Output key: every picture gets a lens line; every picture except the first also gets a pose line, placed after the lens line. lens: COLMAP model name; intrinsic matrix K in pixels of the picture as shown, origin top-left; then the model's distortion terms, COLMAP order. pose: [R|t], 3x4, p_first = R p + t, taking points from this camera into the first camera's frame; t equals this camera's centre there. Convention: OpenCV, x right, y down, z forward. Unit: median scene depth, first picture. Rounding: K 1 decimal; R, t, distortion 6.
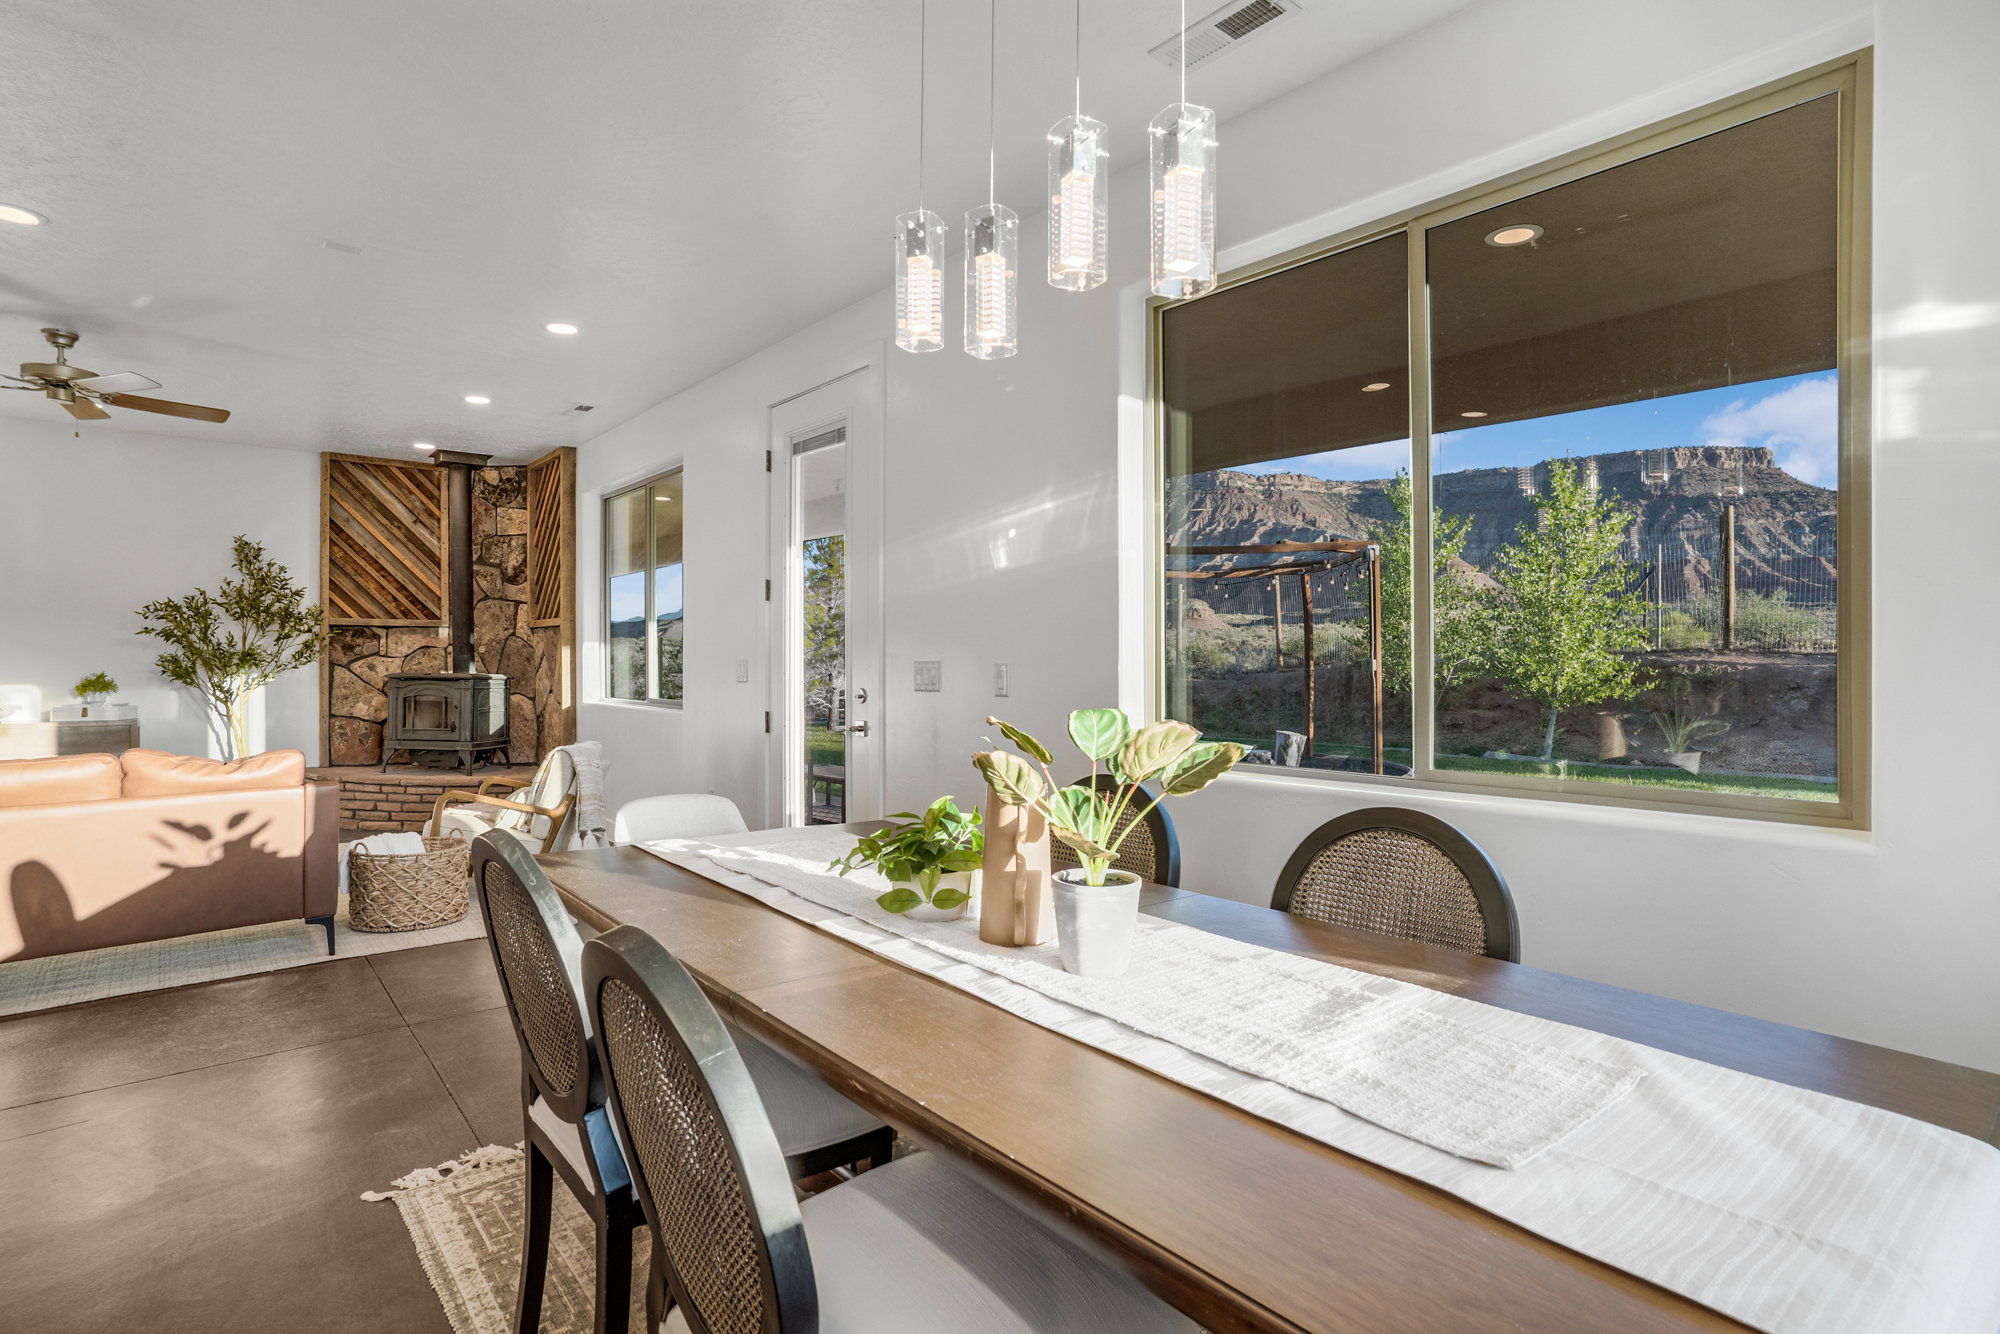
lens RADIAL K [[995.7, 0, 1006.2], [0, 995.7, 658.9], [0, 0, 1]] dist [0.001891, 0.001402]
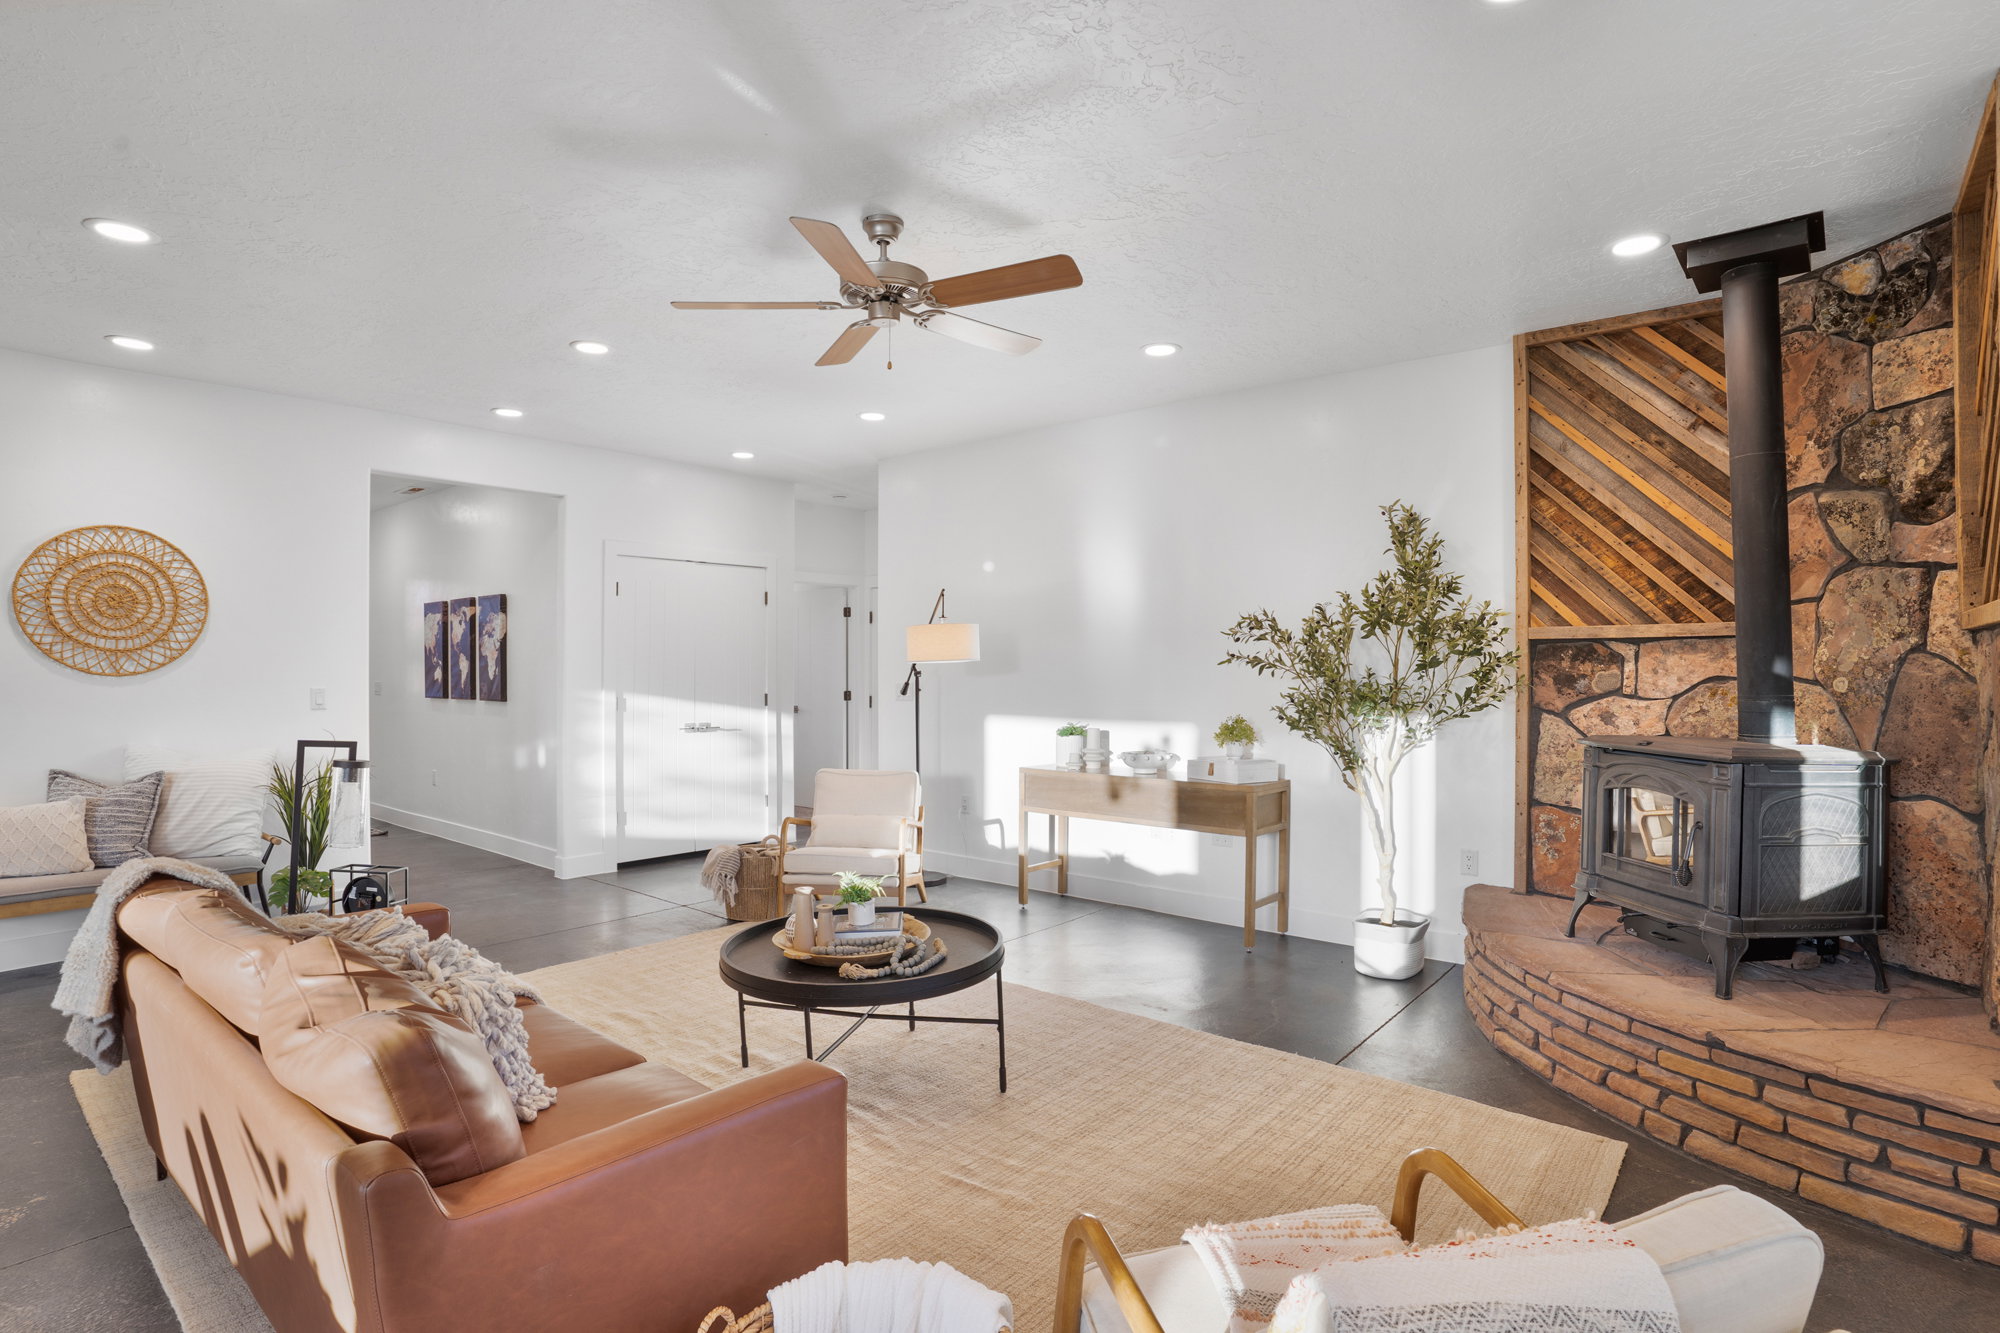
lens RADIAL K [[995.7, 0, 1006.2], [0, 995.7, 658.4], [0, 0, 1]] dist [0.001891, 0.001402]
pose [[0.185913, -0.012912, -0.982481, -0.176291], [0.001316, 0.999916, -0.012892, -0.016506], [0.982565, 0.001103, 0.185914, 0.588846]]
